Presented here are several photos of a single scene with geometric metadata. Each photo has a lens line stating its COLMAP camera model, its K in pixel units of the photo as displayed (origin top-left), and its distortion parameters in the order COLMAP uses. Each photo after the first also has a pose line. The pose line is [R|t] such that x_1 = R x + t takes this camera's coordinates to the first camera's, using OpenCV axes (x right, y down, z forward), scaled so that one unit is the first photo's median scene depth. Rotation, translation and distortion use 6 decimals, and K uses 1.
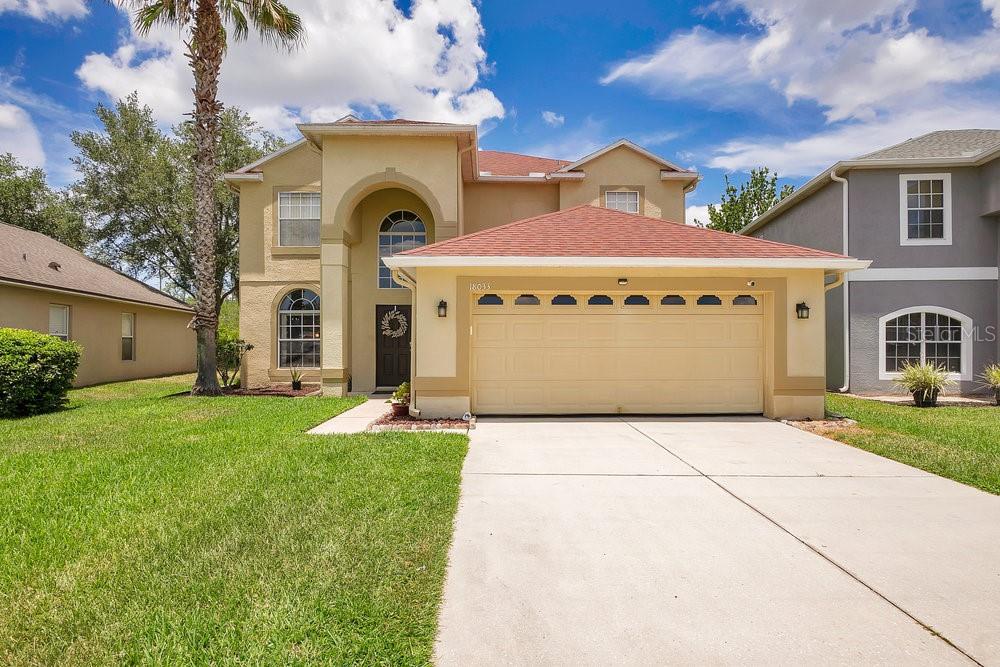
lens RADIAL K [[488.1, 0, 497.2], [0, 488.1, 340.8], [0, 0, 1]] dist [-0.022915, -0.001253]
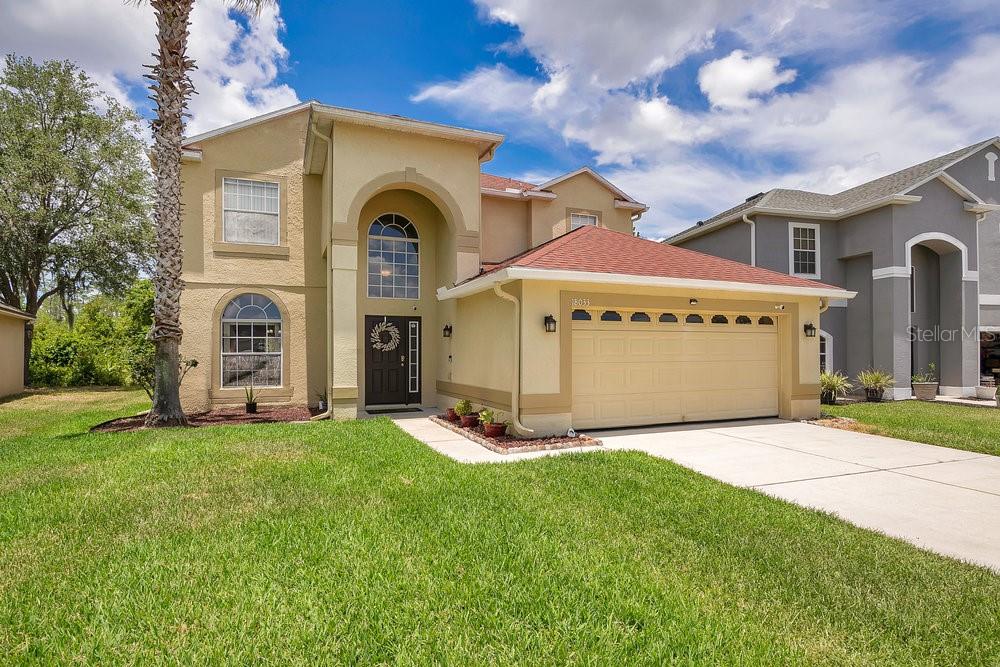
lens RADIAL K [[478.7, 0, 504.1], [0, 478.7, 348.5], [0, 0, 1]] dist [-0.021859, -0.000611]
pose [[0.941087, 0.000604, 0.338163, -0.304633], [0.001442, 0.999982, -0.005799, -0.006168], [-0.338161, 0.005945, 0.941070, 0.077395]]
